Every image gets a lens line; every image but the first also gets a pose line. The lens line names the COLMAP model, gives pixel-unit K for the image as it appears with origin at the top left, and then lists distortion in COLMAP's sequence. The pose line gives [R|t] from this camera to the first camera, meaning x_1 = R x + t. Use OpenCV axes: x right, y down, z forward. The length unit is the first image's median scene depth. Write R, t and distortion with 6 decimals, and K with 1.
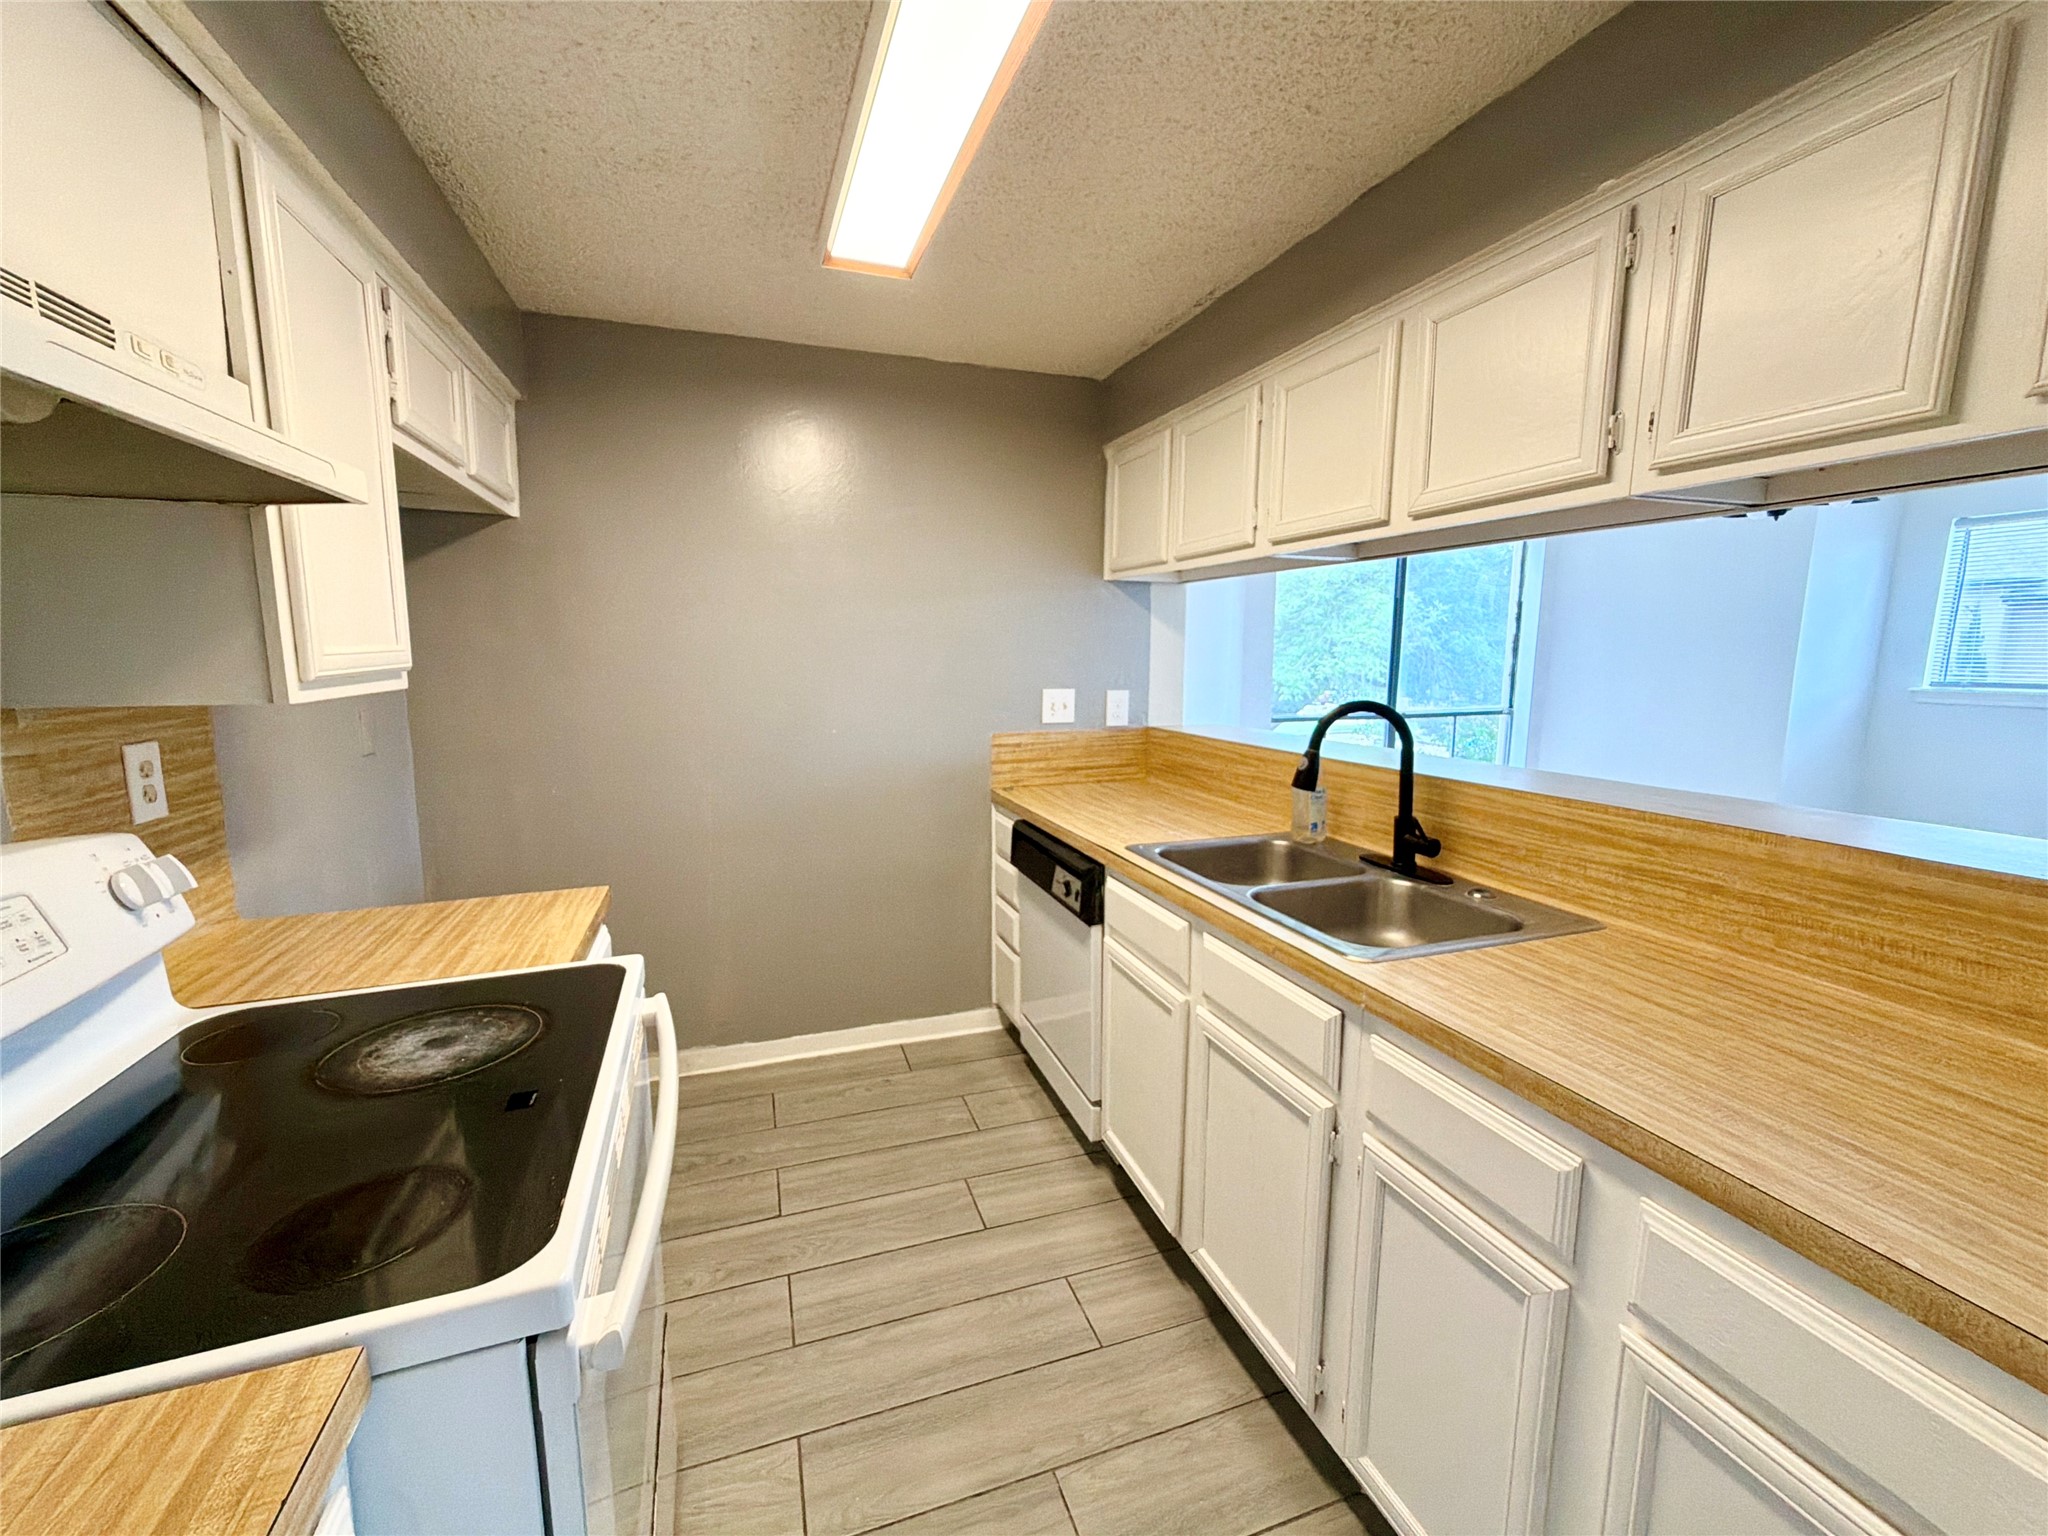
lens RADIAL K [[820.2, 0, 1019.6], [0, 820.2, 767.5], [0, 0, 1]] dist [-0.000150, 0.000222]
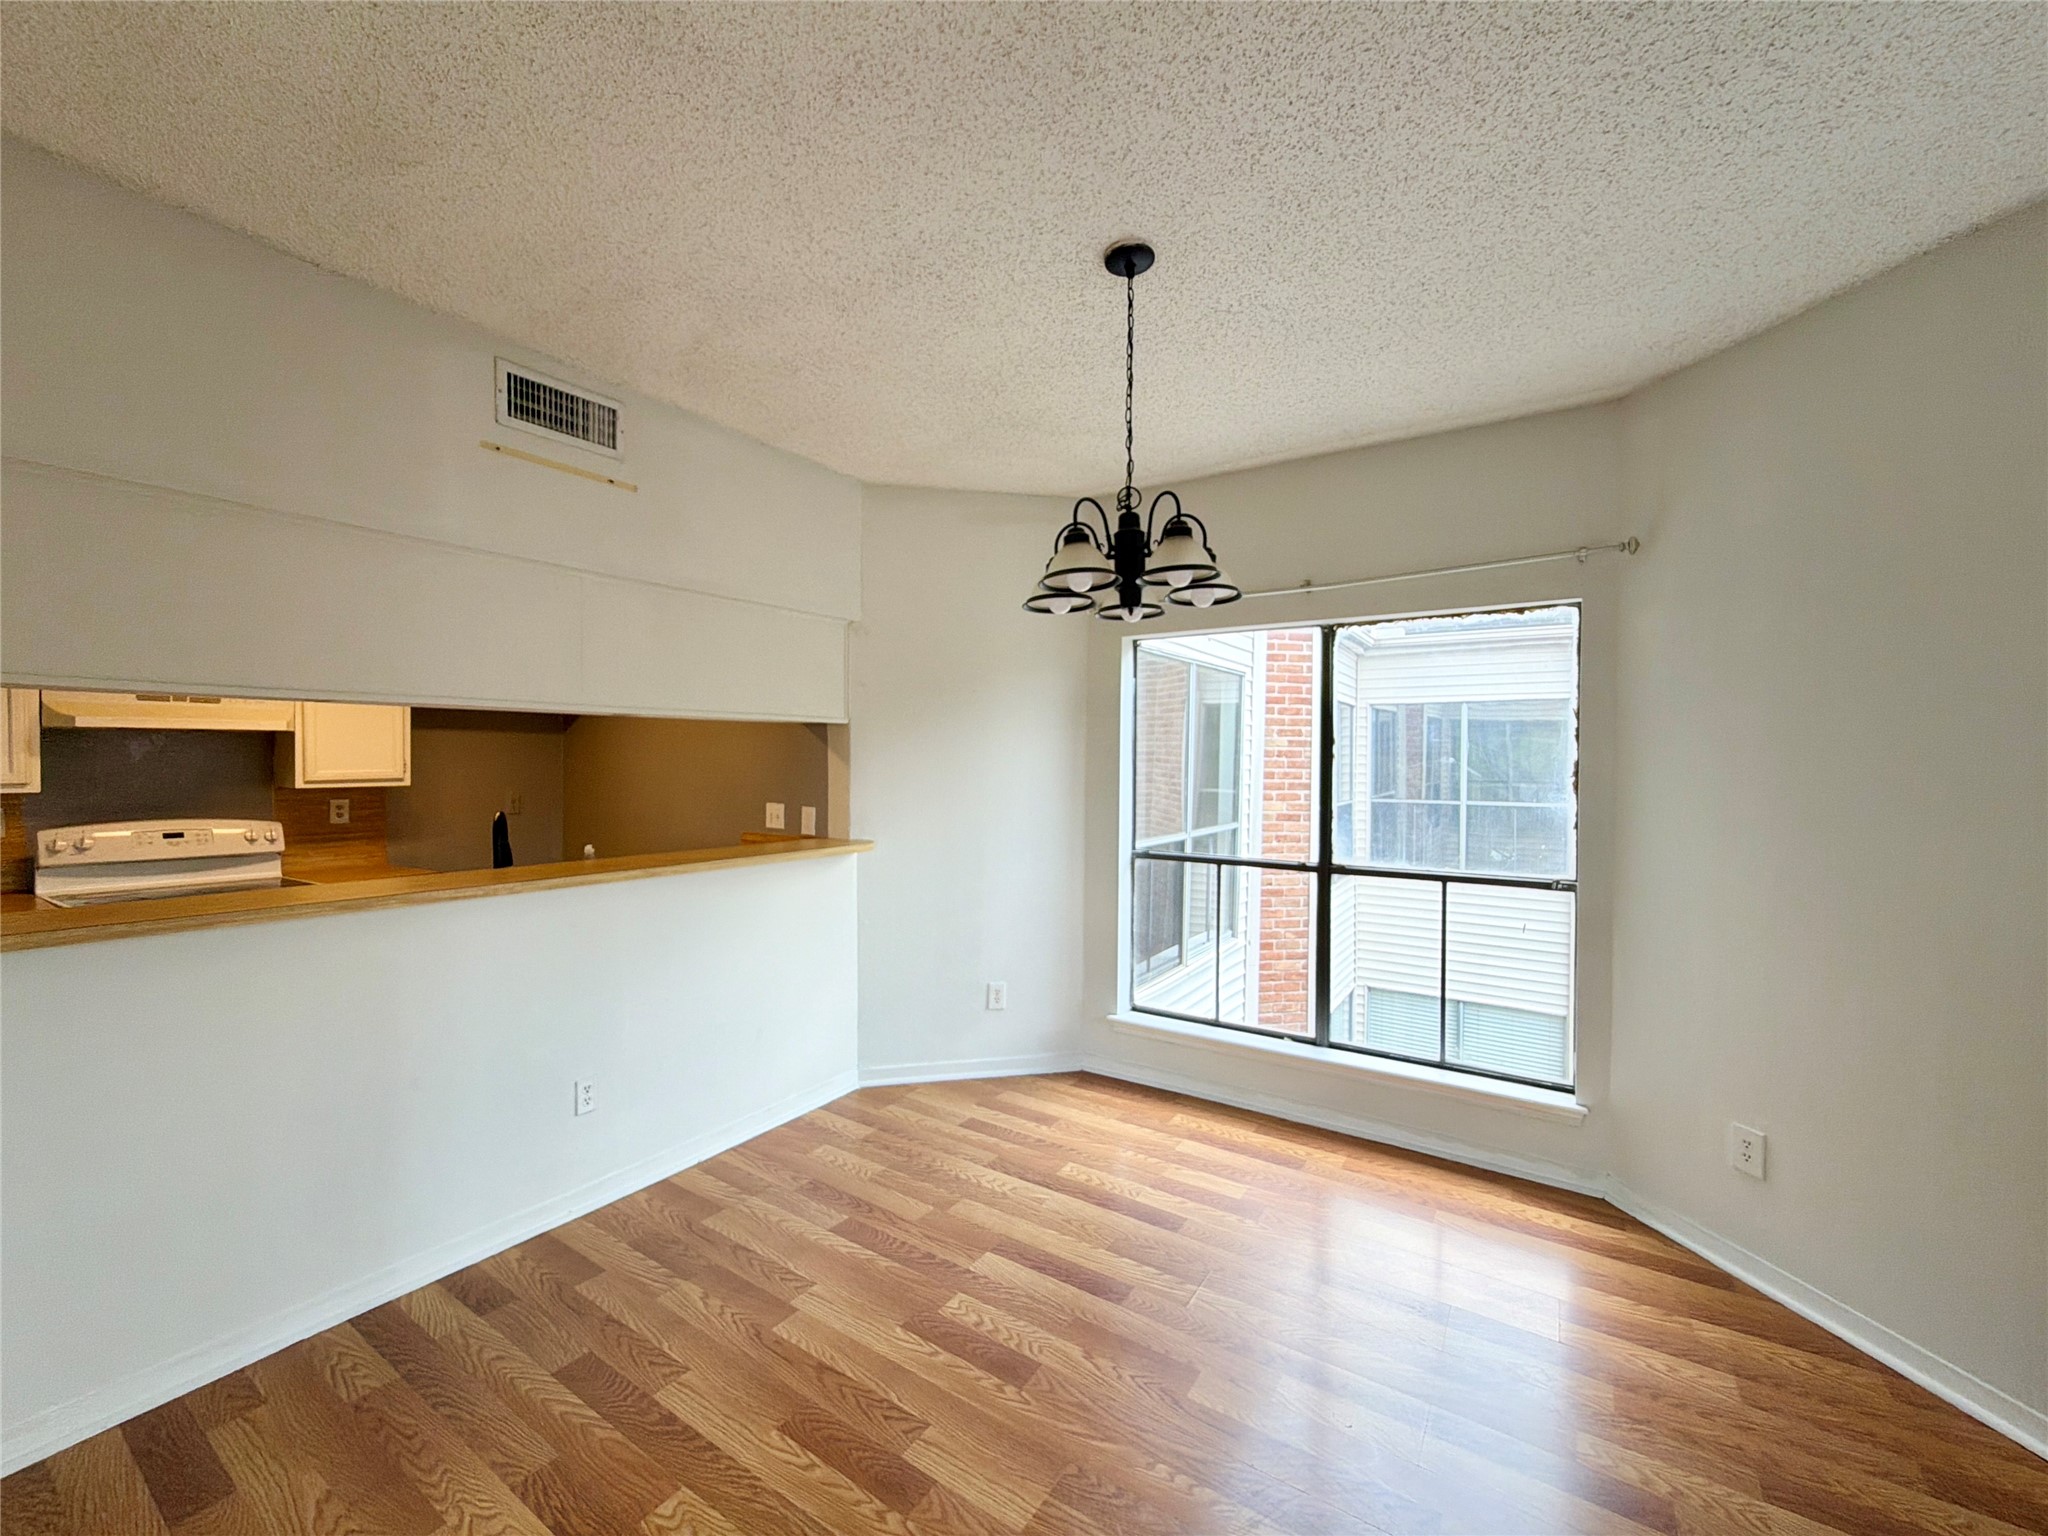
lens RADIAL K [[820.2, 0, 1020.0], [0, 820.2, 764.9], [0, 0, 1]] dist [-0.000150, 0.000222]
pose [[0.610147, 0.010068, -0.792224, 2.361096], [-0.119818, 0.989591, -0.079704, -0.170322], [0.783176, 0.143554, 0.605002, 0.841370]]
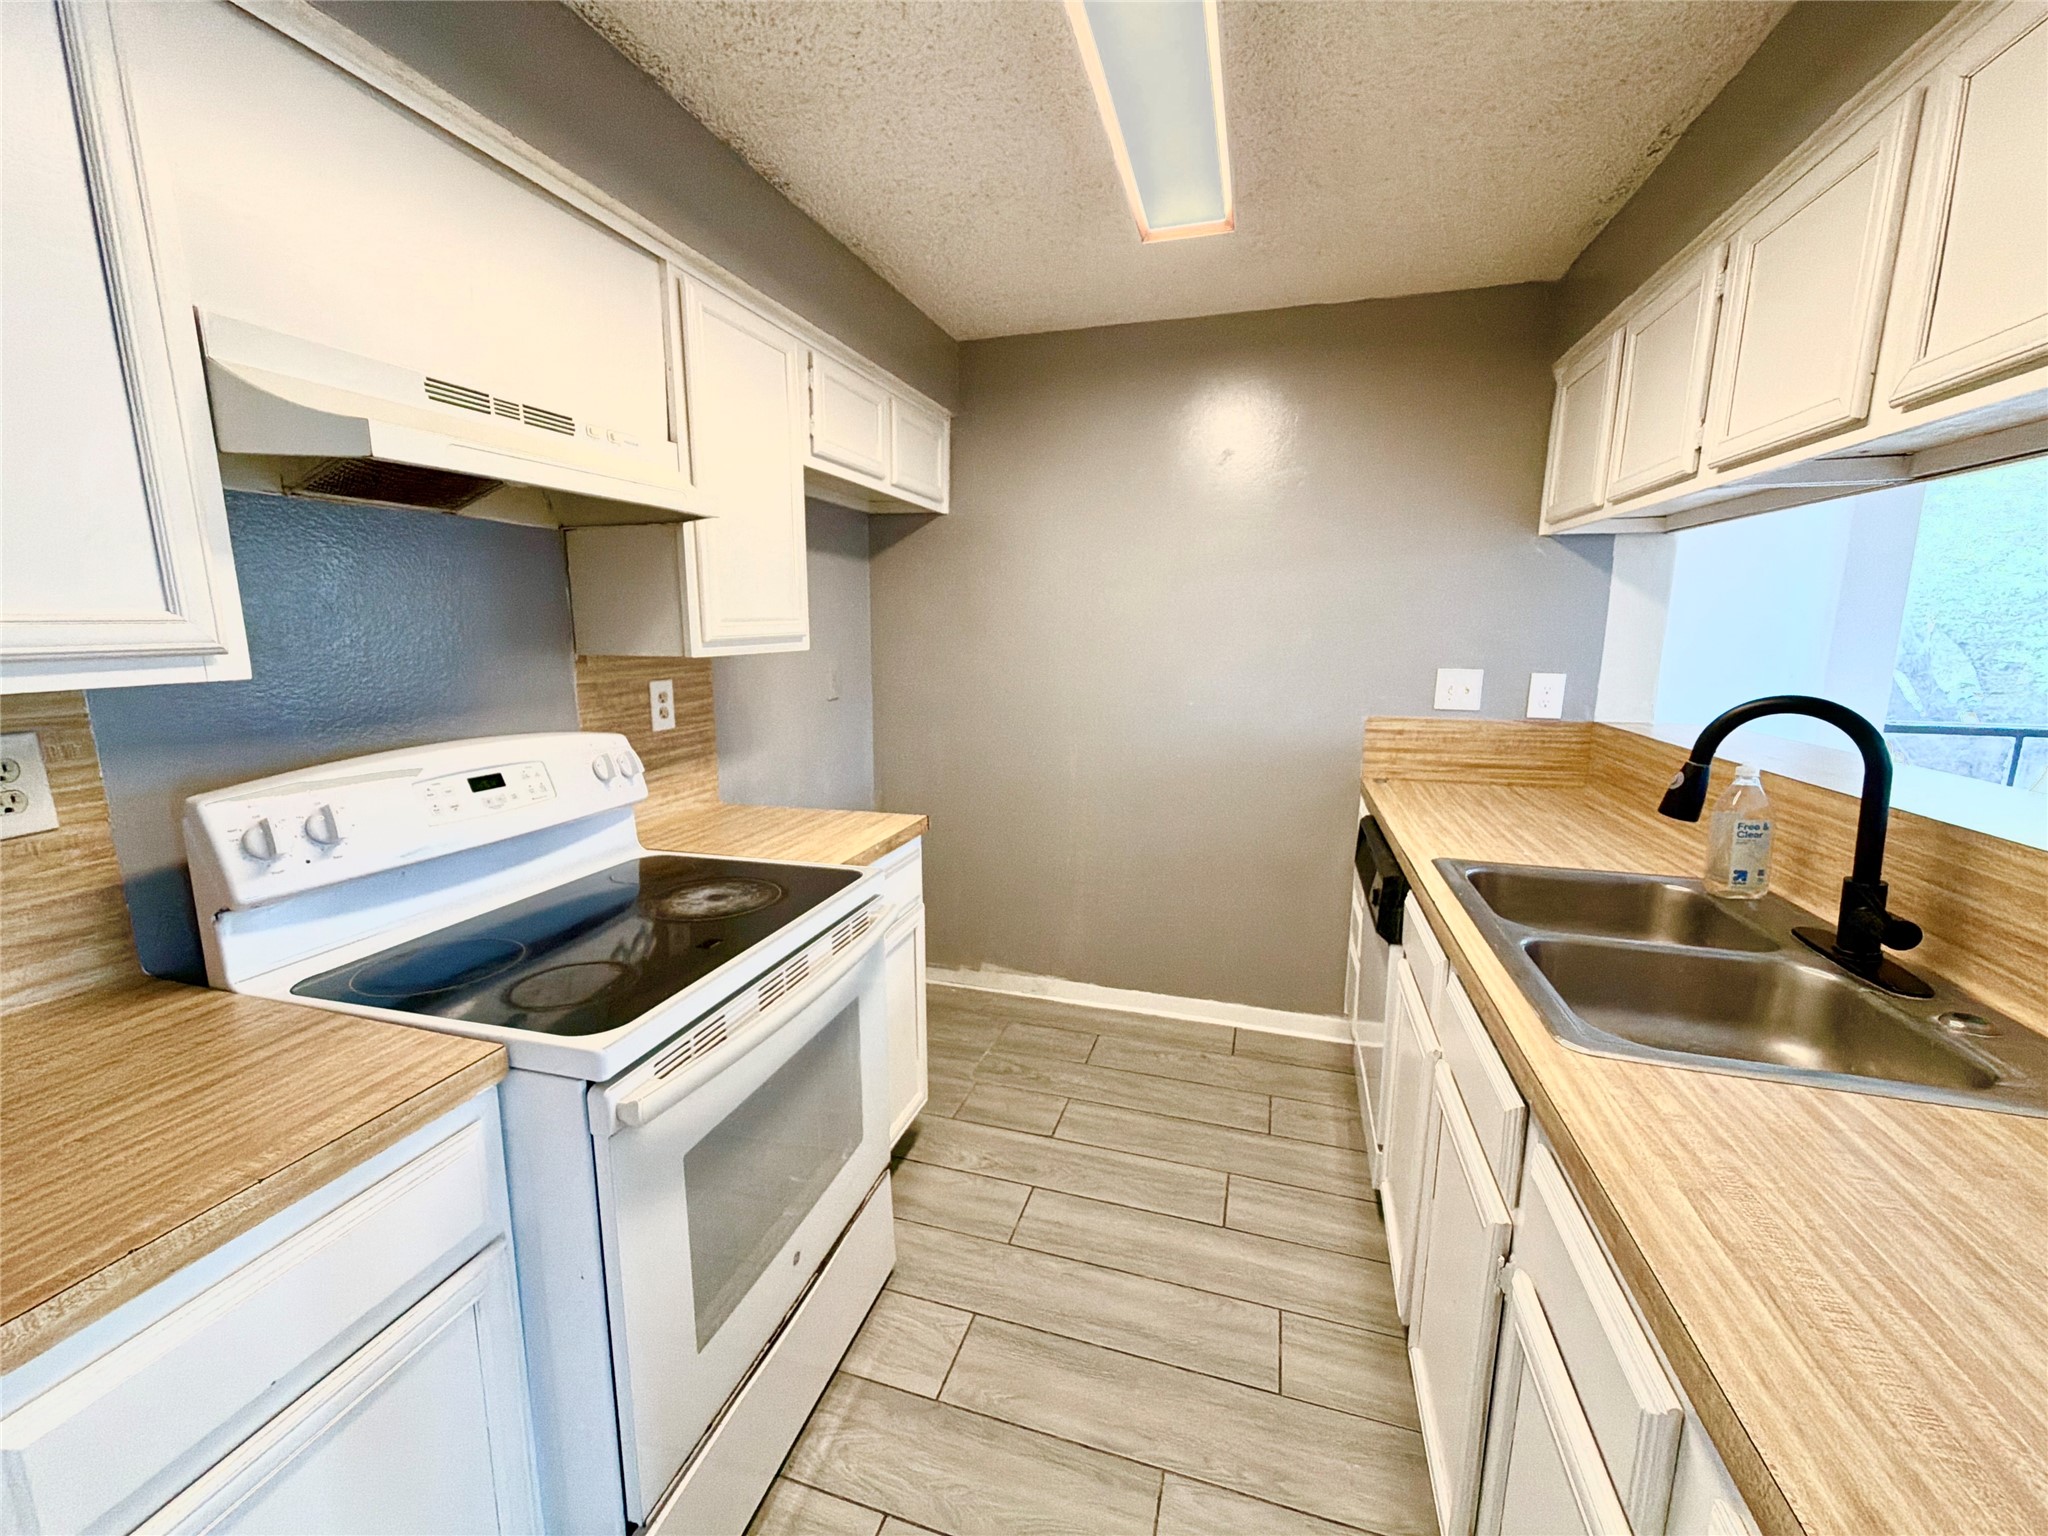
lens RADIAL K [[820.2, 0, 1020.2], [0, 820.2, 767.7], [0, 0, 1]] dist [-0.000150, 0.000222]
pose [[0.808124, 0.102320, -0.580058, 0.312252], [-0.084880, 0.994747, 0.057217, -0.008586], [0.582865, 0.002997, 0.812563, 0.091404]]
